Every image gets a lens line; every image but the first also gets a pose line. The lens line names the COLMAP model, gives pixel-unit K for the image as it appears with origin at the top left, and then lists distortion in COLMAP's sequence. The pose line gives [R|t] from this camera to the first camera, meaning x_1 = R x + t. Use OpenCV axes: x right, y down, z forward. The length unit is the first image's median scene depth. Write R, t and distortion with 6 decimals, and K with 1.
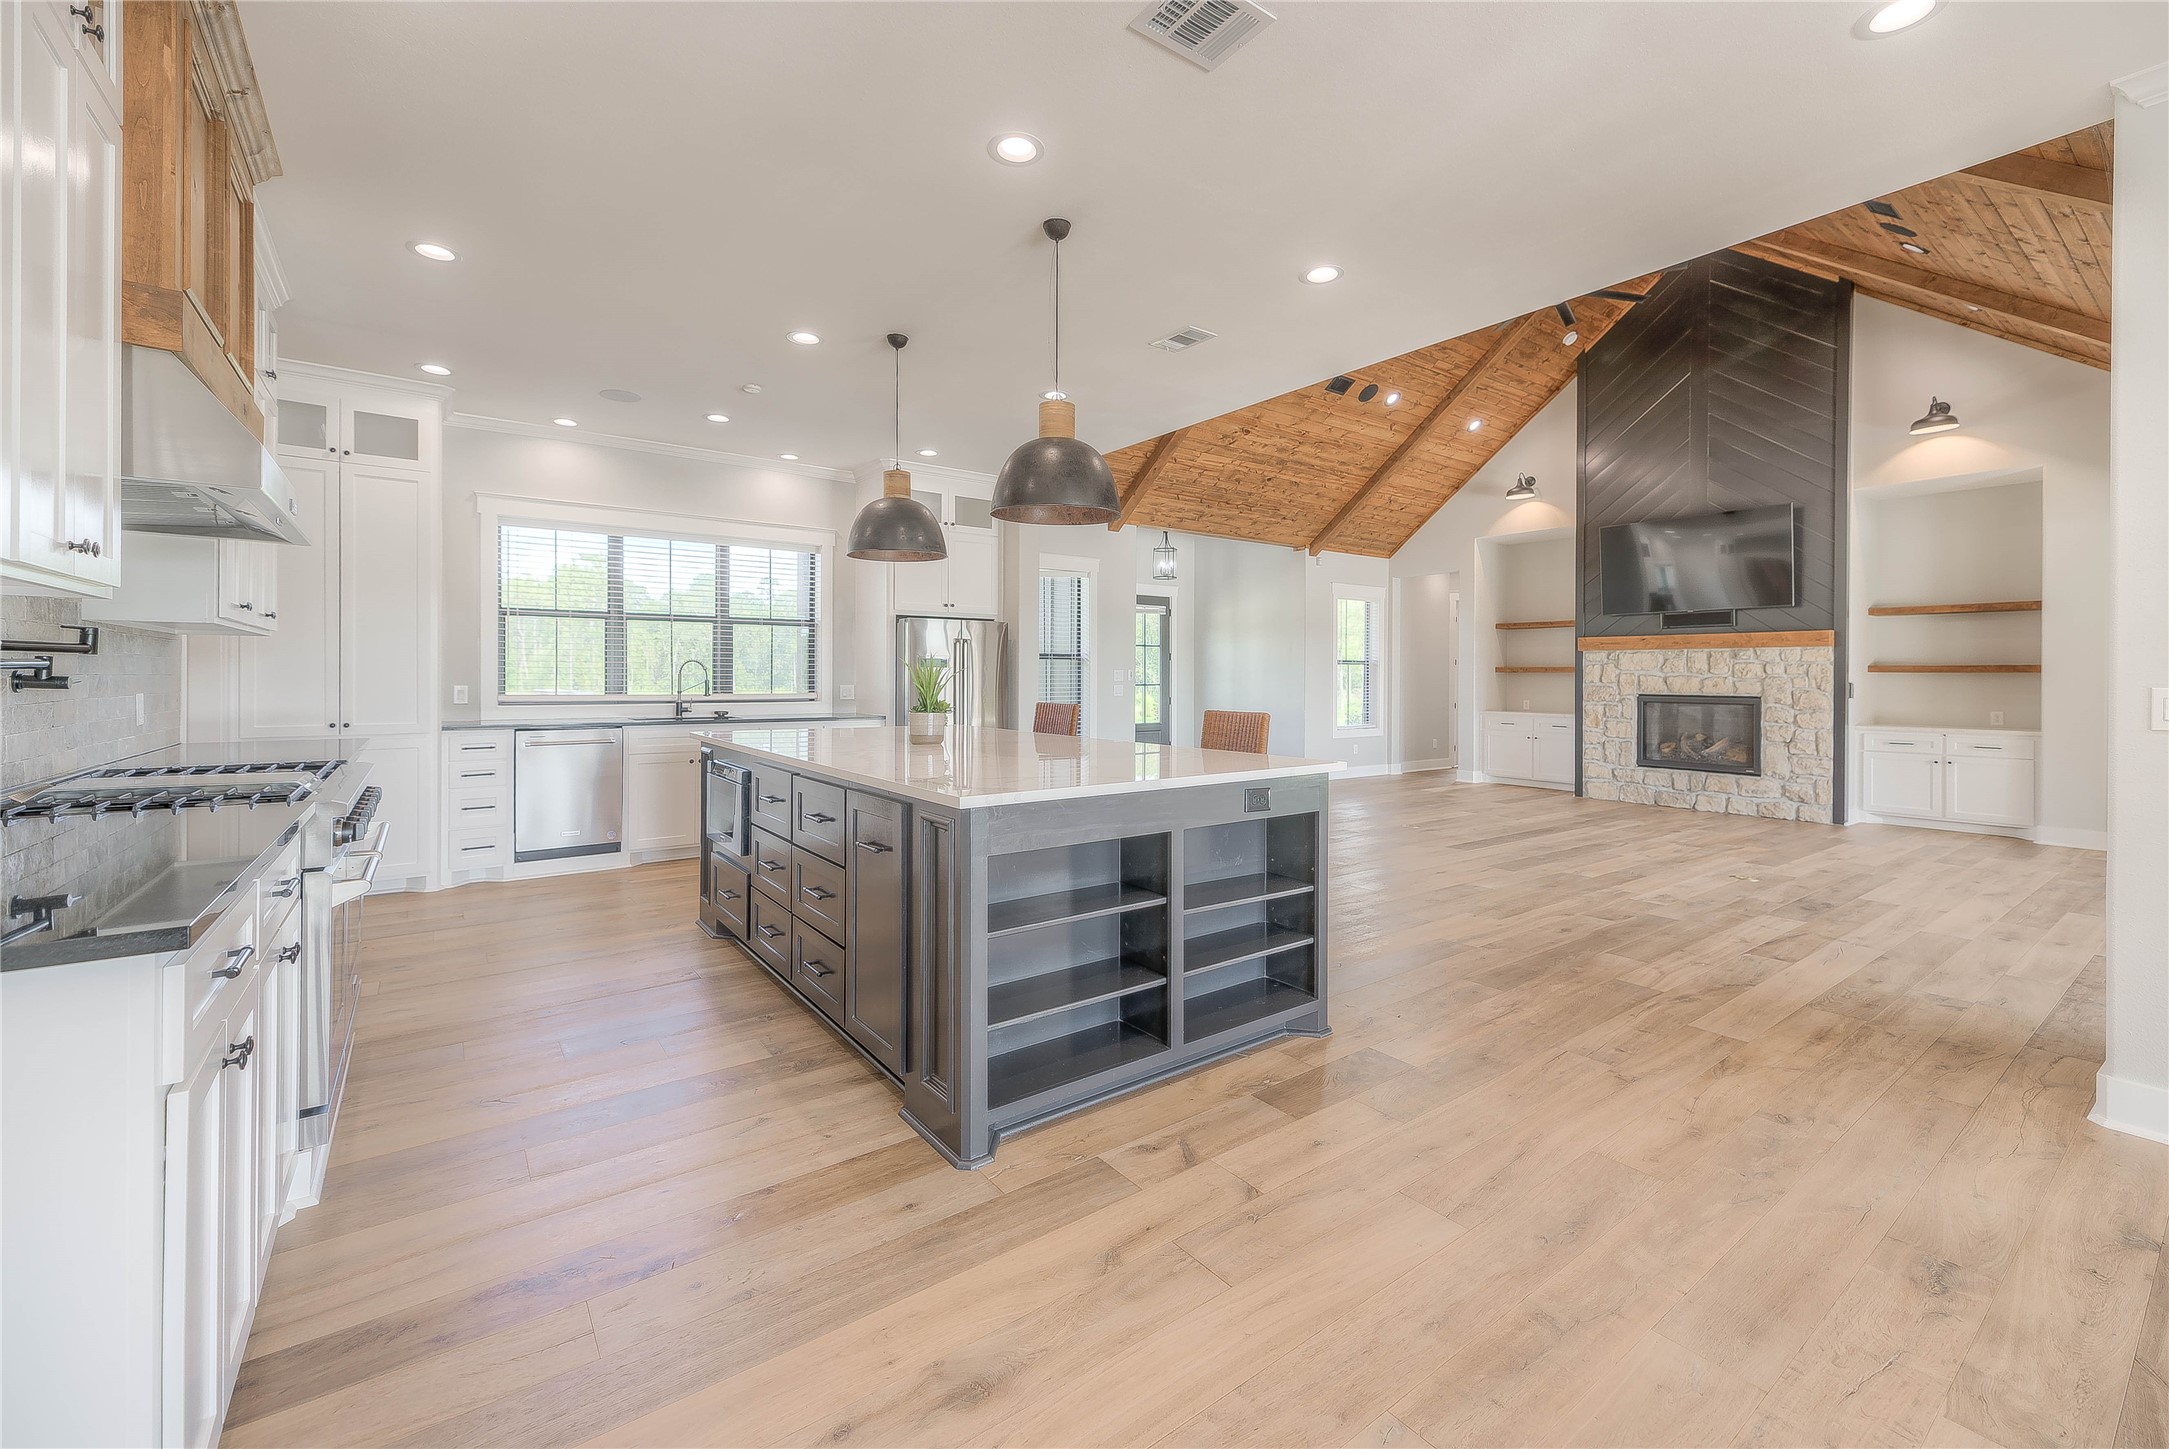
lens RADIAL K [[885.6, 0, 1085.9], [0, 885.6, 673.3], [0, 0, 1]] dist [0.003984, 0.000385]
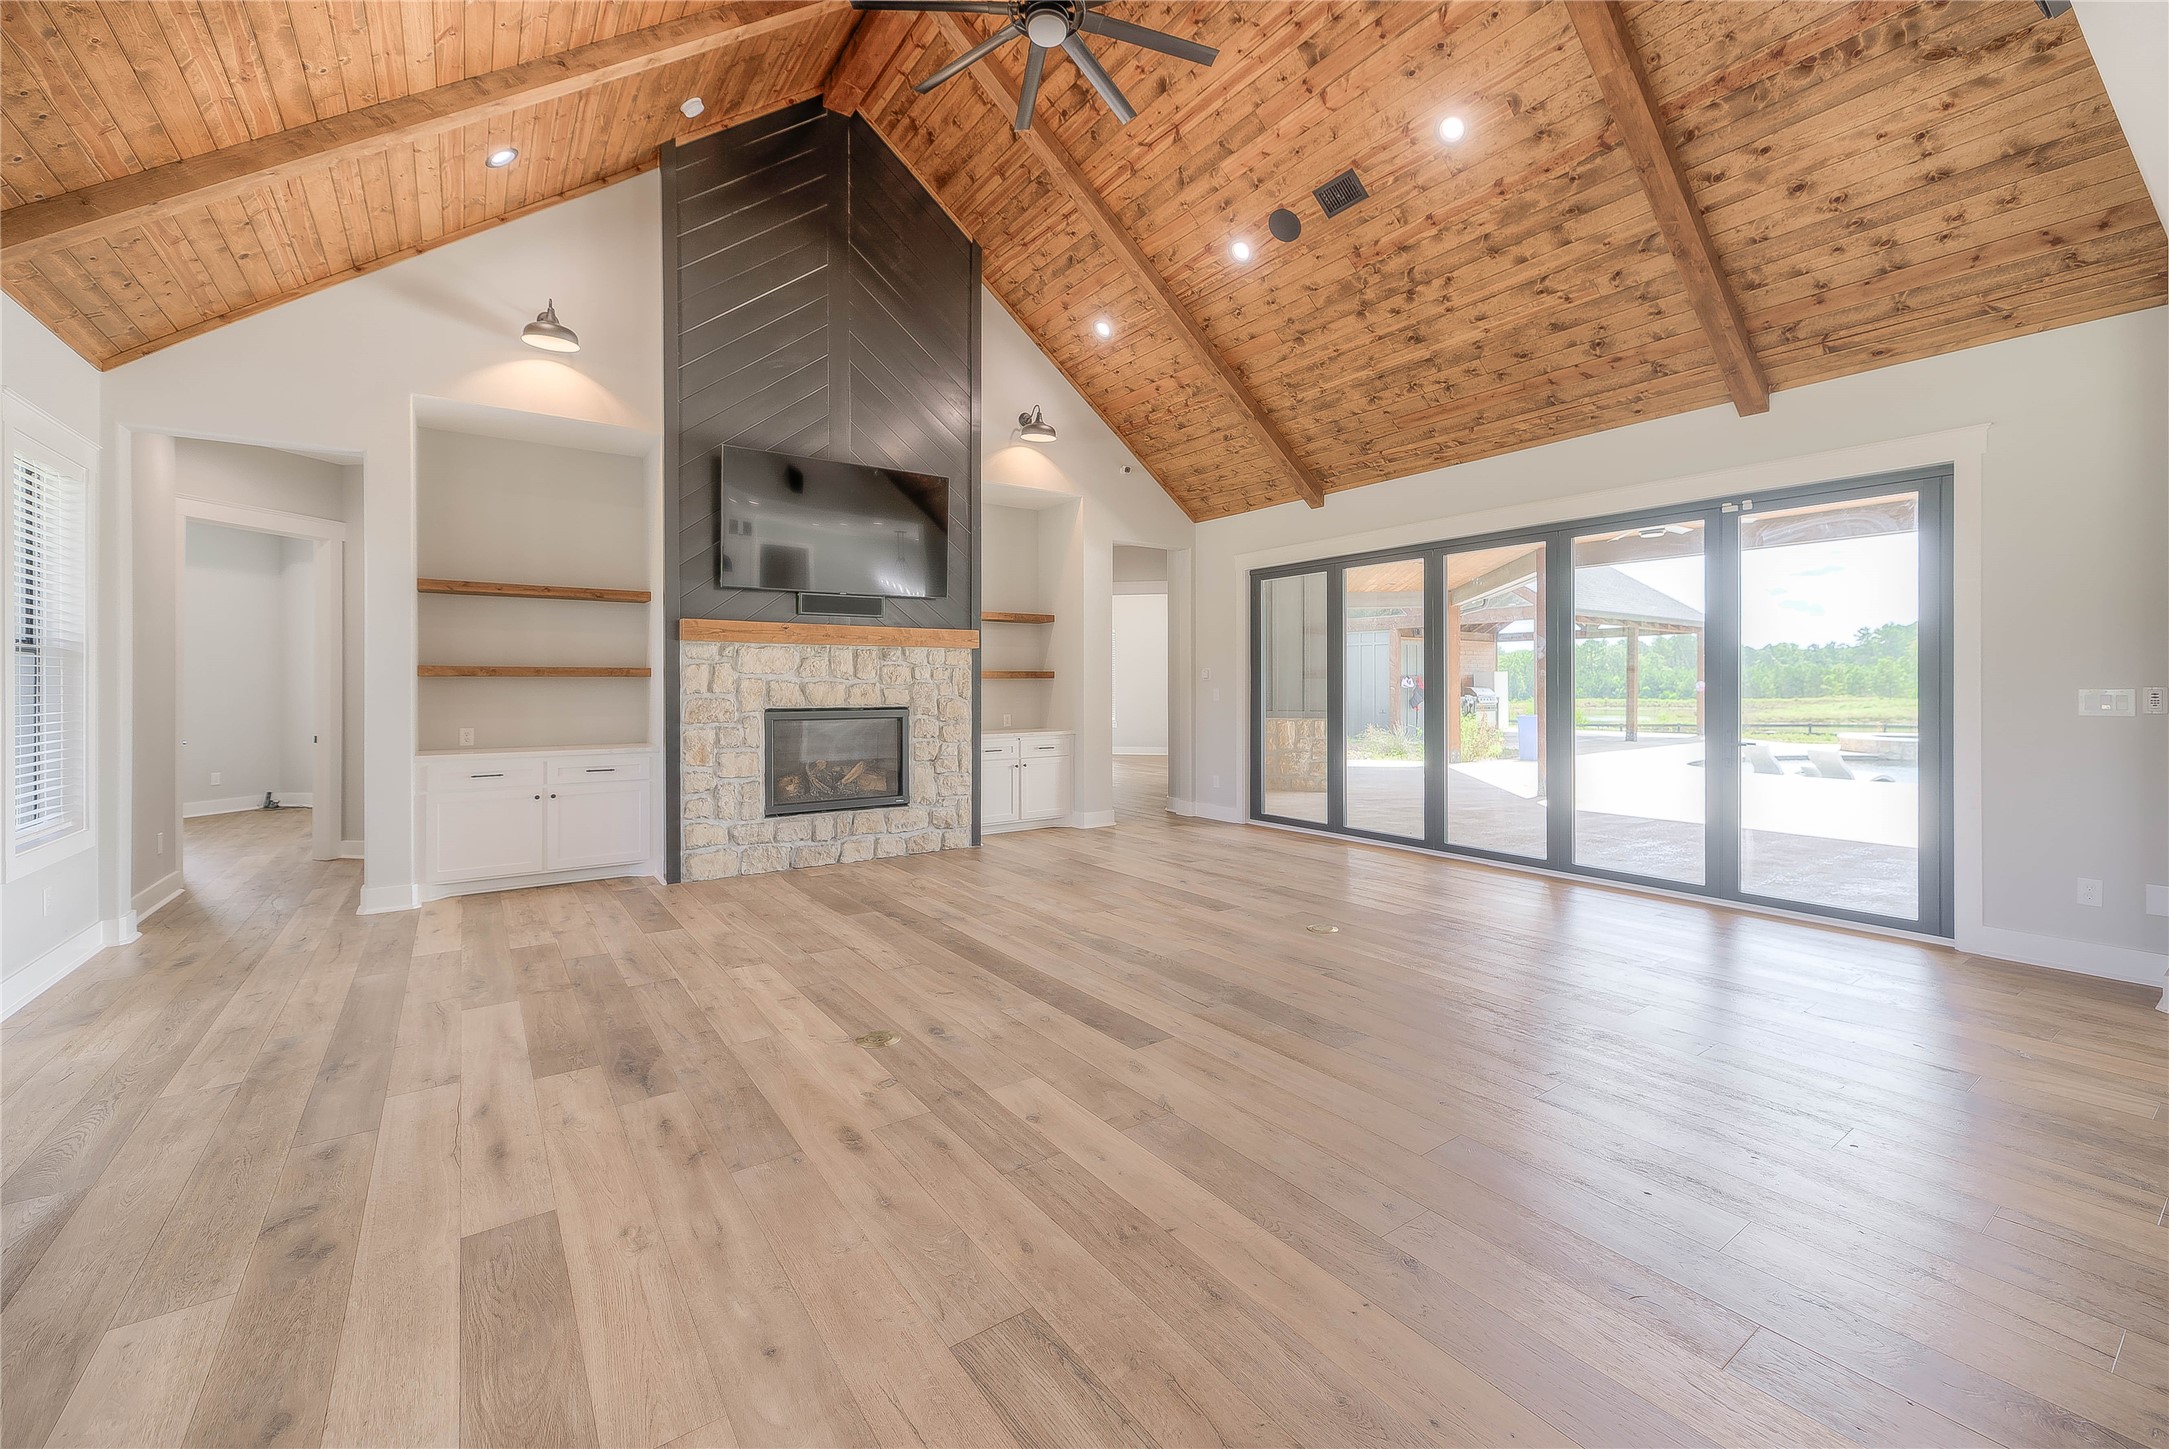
lens RADIAL K [[885.6, 0, 1128.1], [0, 885.6, 689.2], [0, 0, 1]] dist [0.003984, 0.000385]
pose [[-0.003178, -0.006904, 0.999971, -0.047841], [0.002012, 0.999974, 0.006911, 0.004499], [-0.999993, 0.002034, -0.003164, 0.750959]]
